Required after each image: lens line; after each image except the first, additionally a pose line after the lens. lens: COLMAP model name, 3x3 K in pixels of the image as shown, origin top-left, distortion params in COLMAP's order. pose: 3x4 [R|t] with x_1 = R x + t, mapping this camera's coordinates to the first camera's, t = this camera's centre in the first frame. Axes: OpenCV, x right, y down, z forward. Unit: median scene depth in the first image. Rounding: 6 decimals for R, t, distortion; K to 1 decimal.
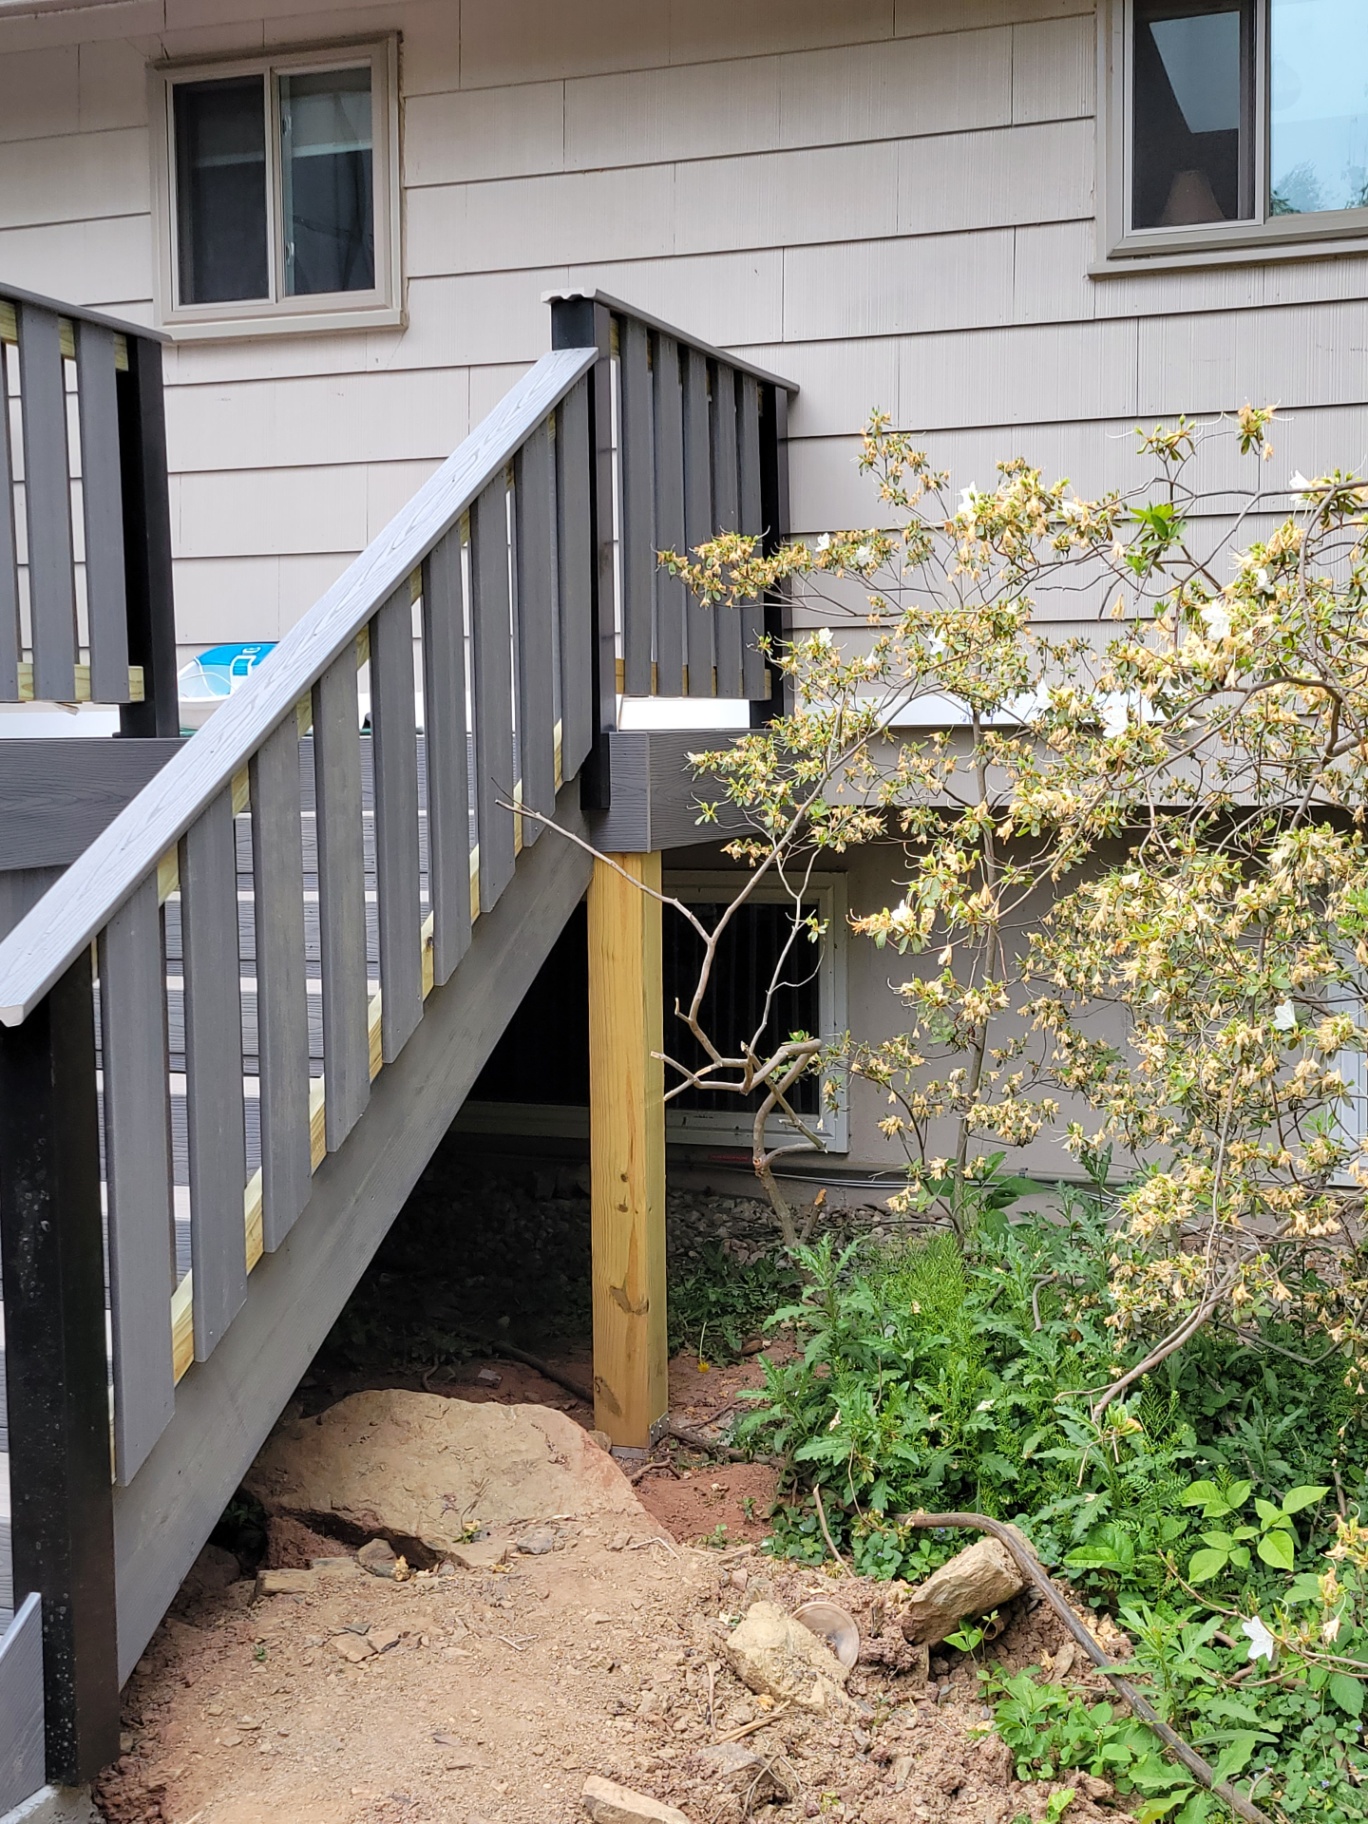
lens RADIAL K [[2131.4, 0, 630.2], [0, 2131.4, 915.2], [0, 0, 1]] dist [0.058036, -0.021643]
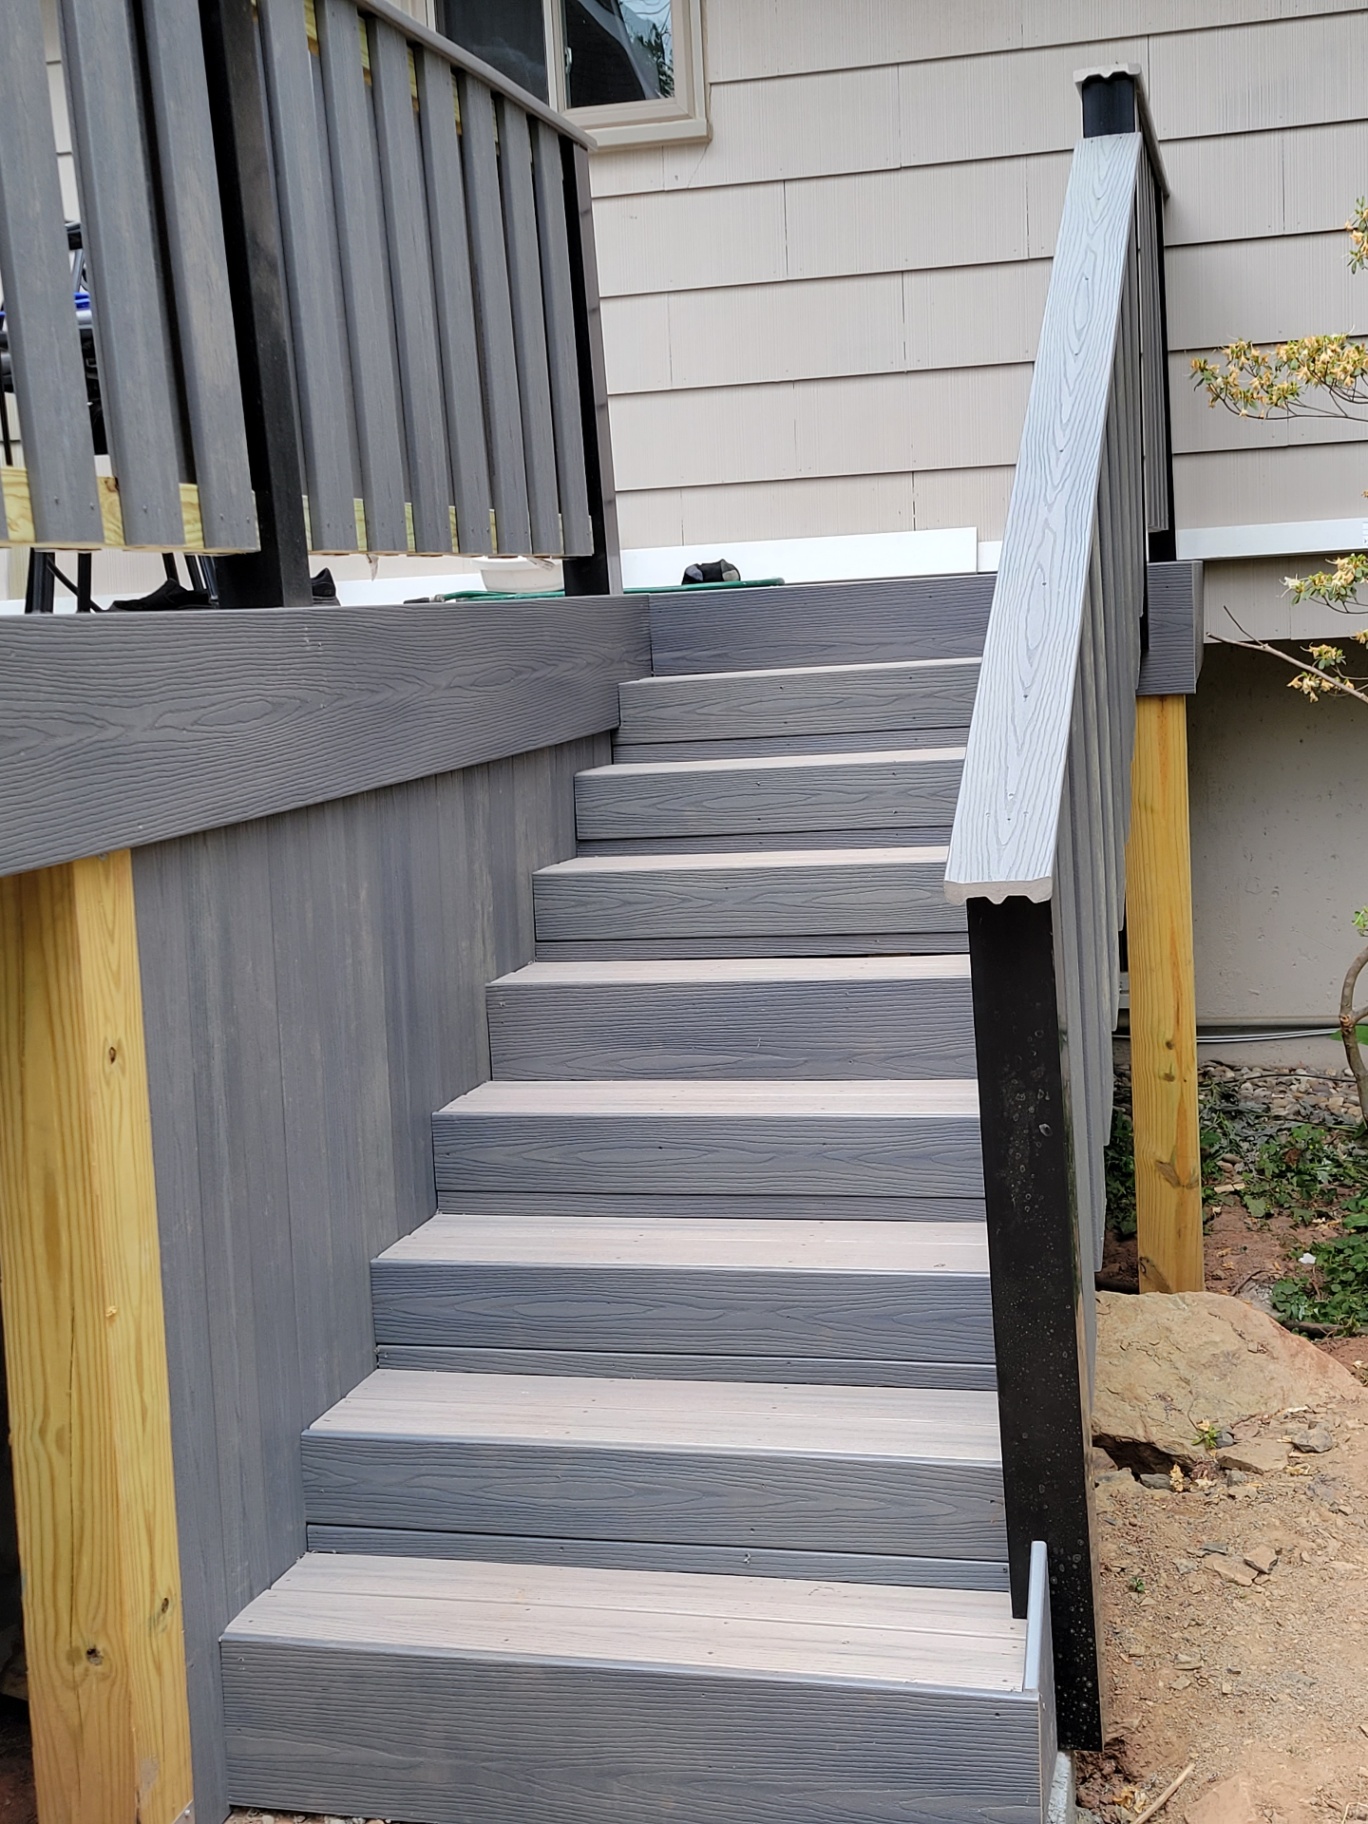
lens RADIAL K [[2131.4, 0, 630.2], [0, 2131.4, 915.2], [0, 0, 1]] dist [0.058036, -0.021643]
pose [[0.993185, -0.057272, 0.101505, -0.328471], [0.051285, 0.996841, 0.060643, -0.002304], [-0.104658, -0.055024, 0.992985, 0.098856]]
